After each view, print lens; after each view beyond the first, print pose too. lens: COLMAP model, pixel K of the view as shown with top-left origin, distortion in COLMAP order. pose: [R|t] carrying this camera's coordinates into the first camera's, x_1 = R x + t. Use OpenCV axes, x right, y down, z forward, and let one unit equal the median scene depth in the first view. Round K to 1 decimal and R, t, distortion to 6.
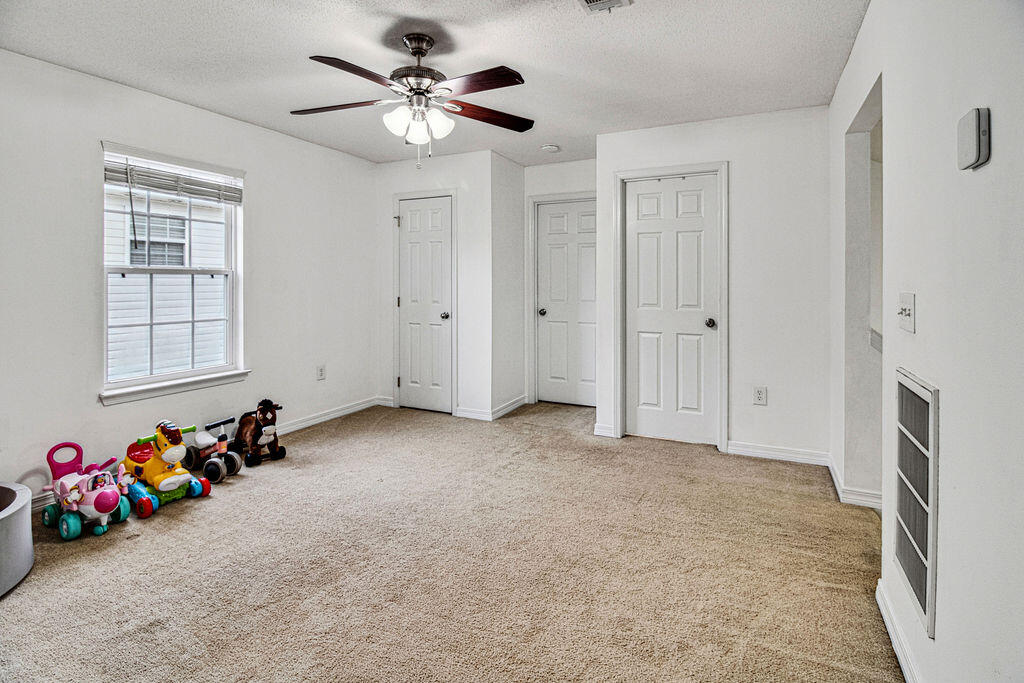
lens RADIAL K [[473.4, 0, 511.8], [0, 473.4, 284.0], [0, 0, 1]] dist [-0.048004, -0.000291]
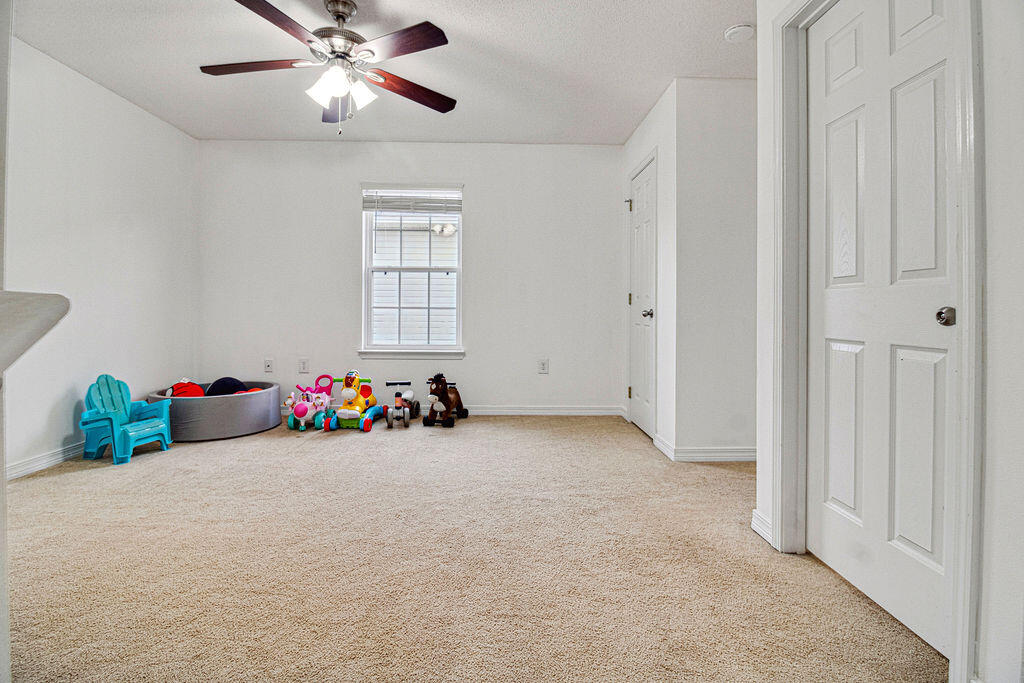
lens RADIAL K [[482.5, 0, 520.5], [0, 482.5, 310.1], [0, 0, 1]] dist [0.001608, -0.000230]
pose [[0.464250, 0.001492, -0.885703, 0.615755], [-0.007338, 0.999971, -0.002162, 0.085700], [0.885674, 0.007503, 0.464248, 0.578689]]
